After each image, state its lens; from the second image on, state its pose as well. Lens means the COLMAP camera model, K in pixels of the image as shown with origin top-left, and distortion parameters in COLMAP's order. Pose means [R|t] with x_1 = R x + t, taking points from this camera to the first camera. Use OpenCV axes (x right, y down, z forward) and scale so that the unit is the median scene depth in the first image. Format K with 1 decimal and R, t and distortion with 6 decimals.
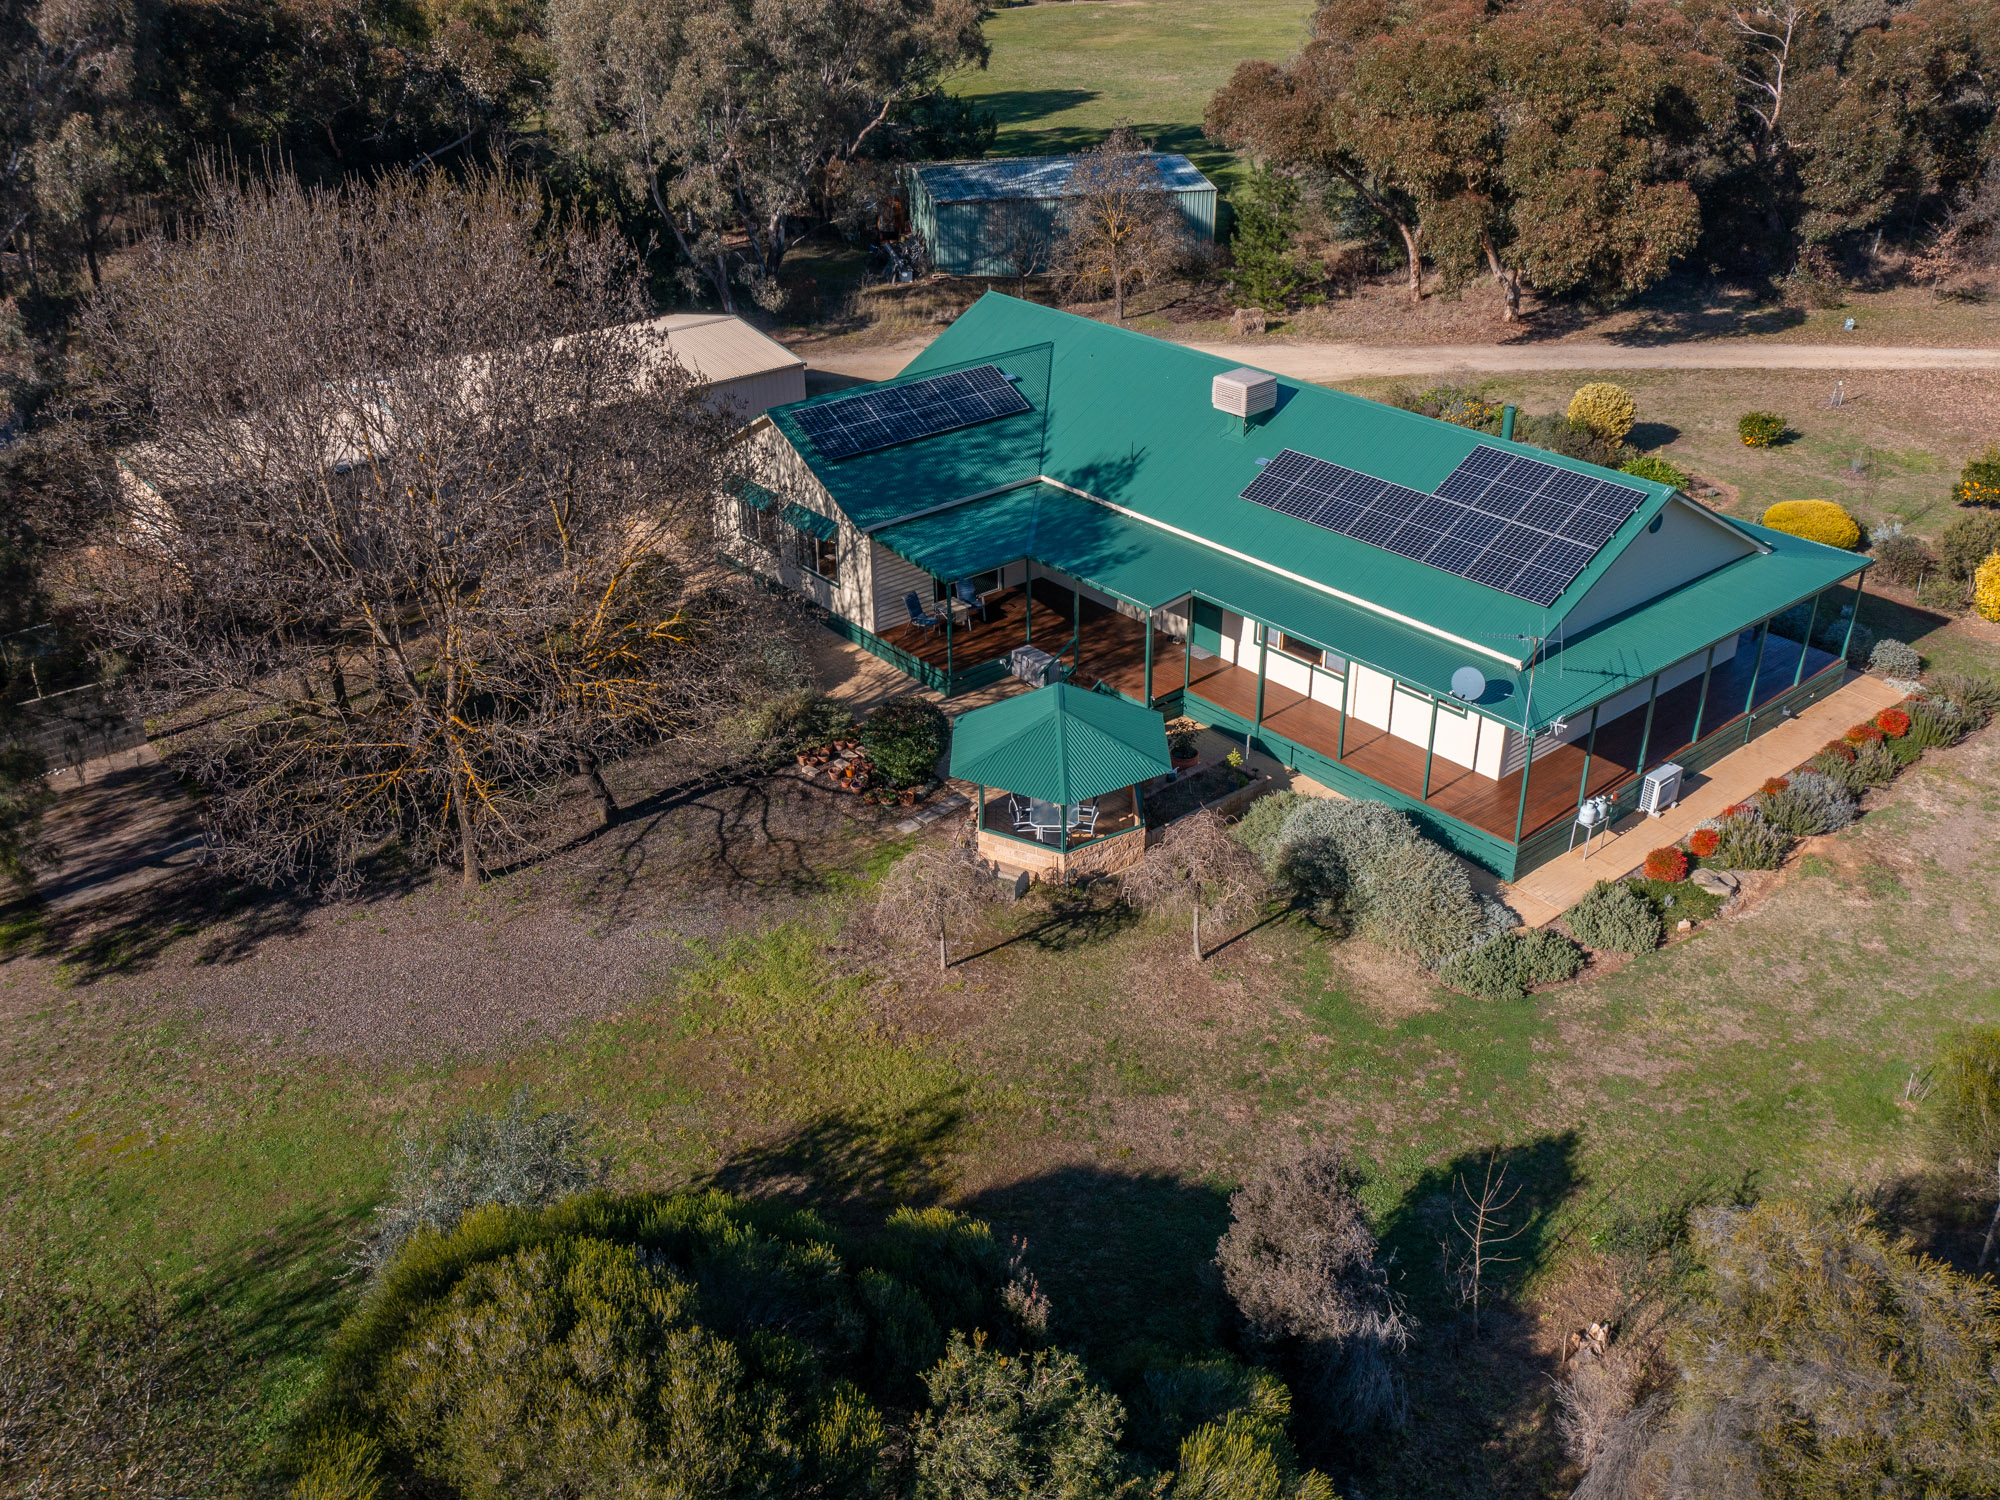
lens RADIAL K [[1729.4, 0, 1000.0], [0, 1729.4, 750.0], [0, 0, 1]] dist [-0.018302, 0.003075]
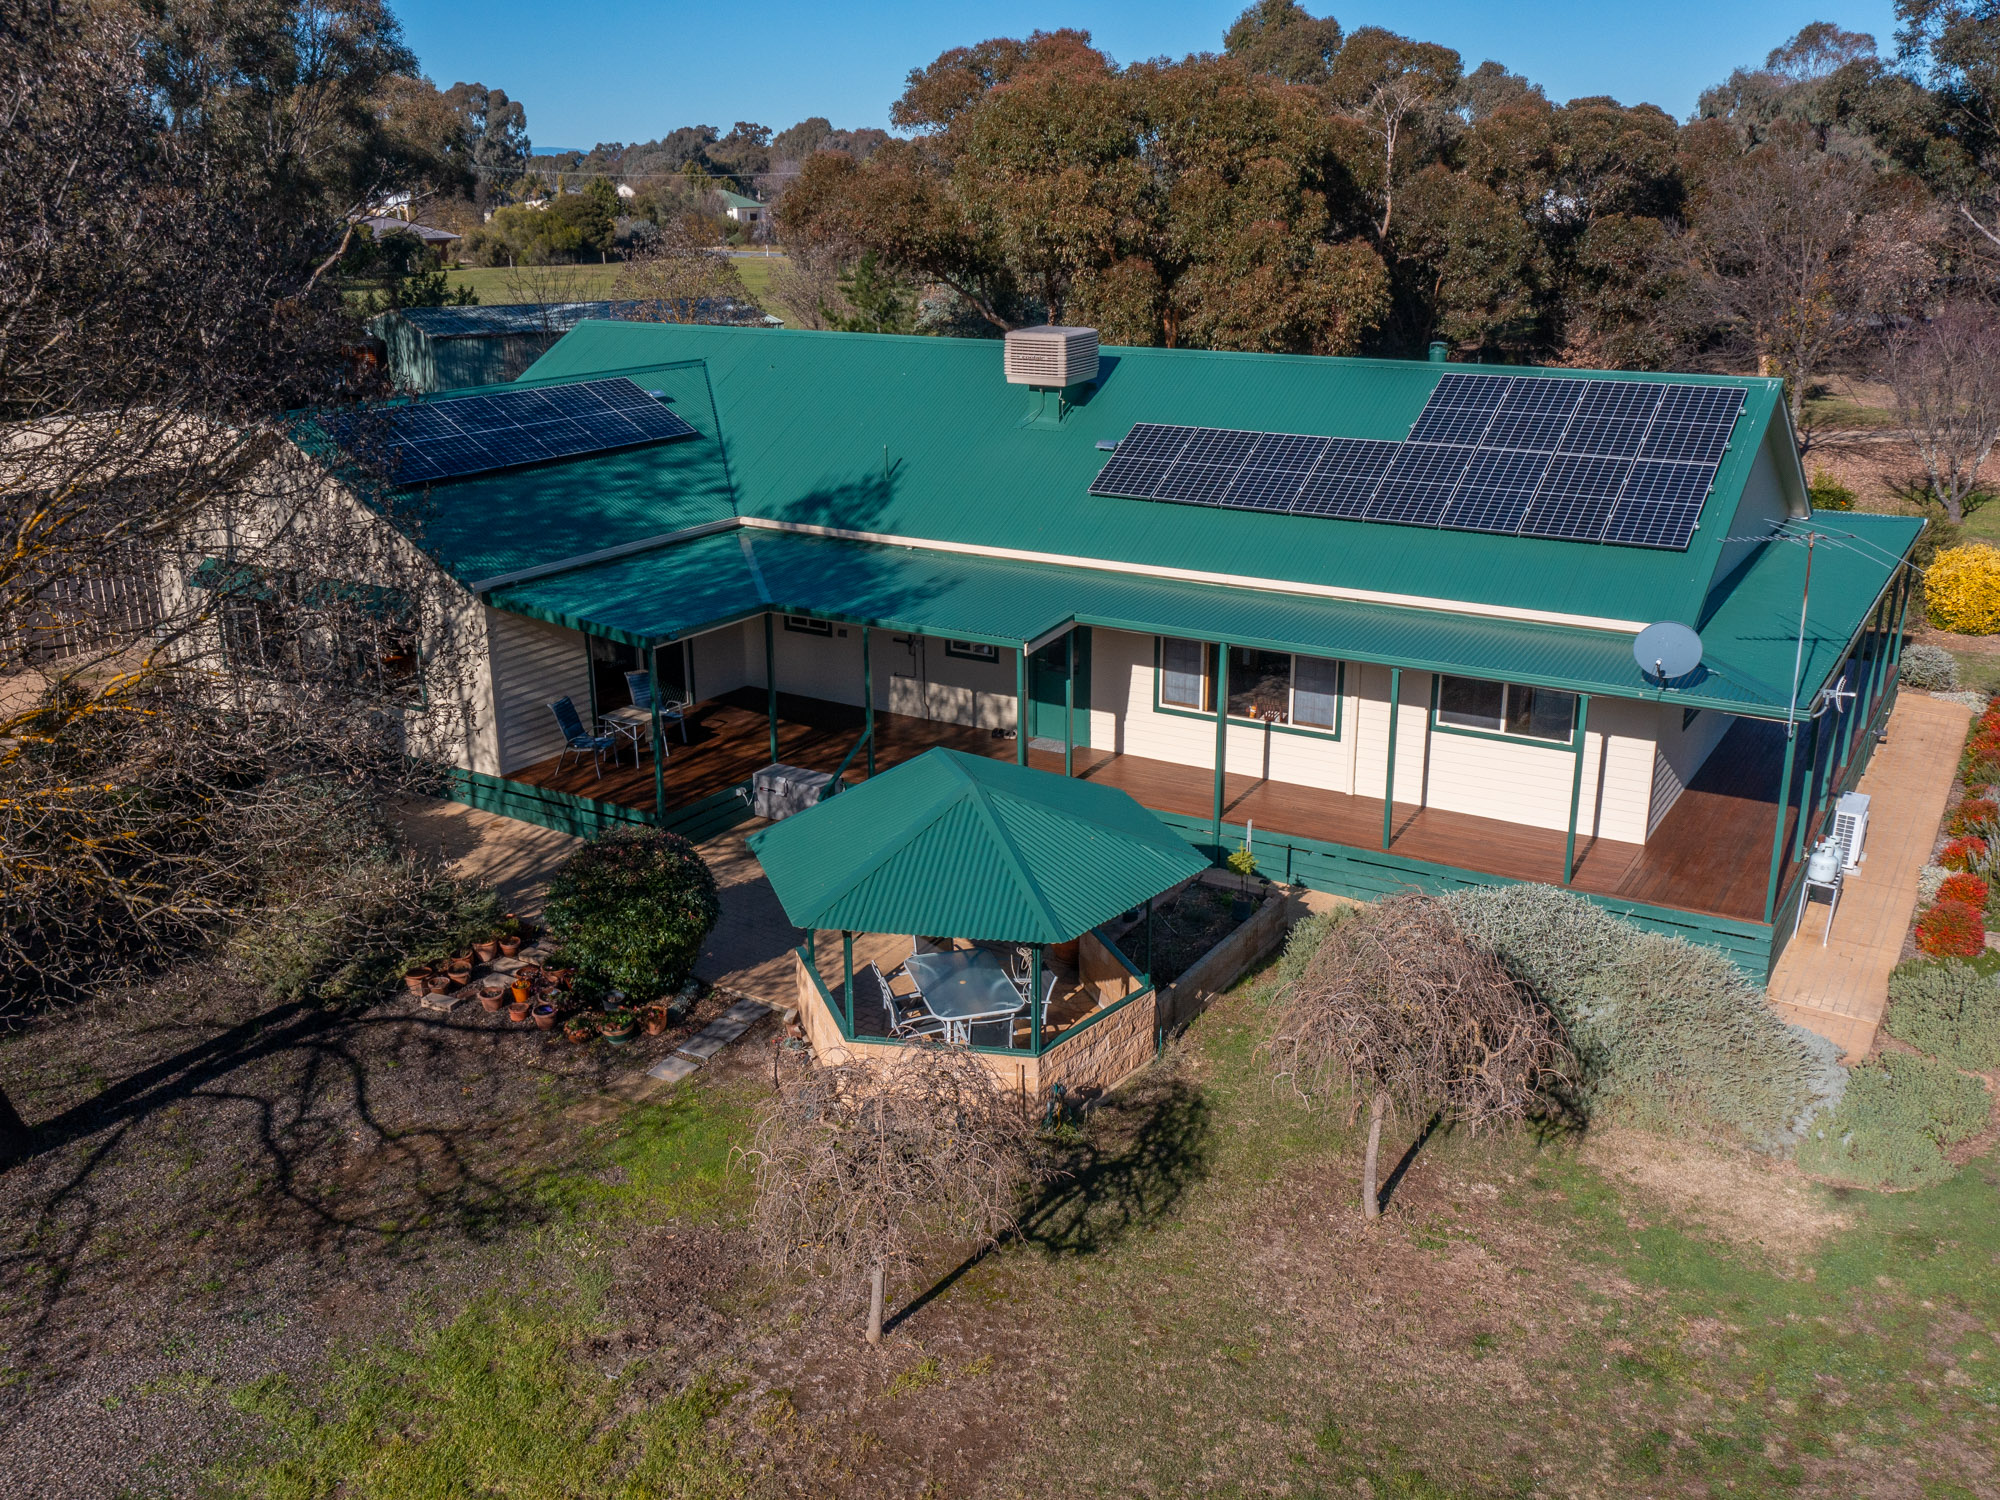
lens RADIAL K [[1729.4, 0, 1000.0], [0, 1729.4, 750.0], [0, 0, 1]] dist [-0.018302, 0.003075]
pose [[0.943842, -0.089735, 0.317978, -0.107891], [0.148462, 0.974966, -0.165533, 0.048565], [-0.295163, 0.203445, 0.933536, 0.460714]]
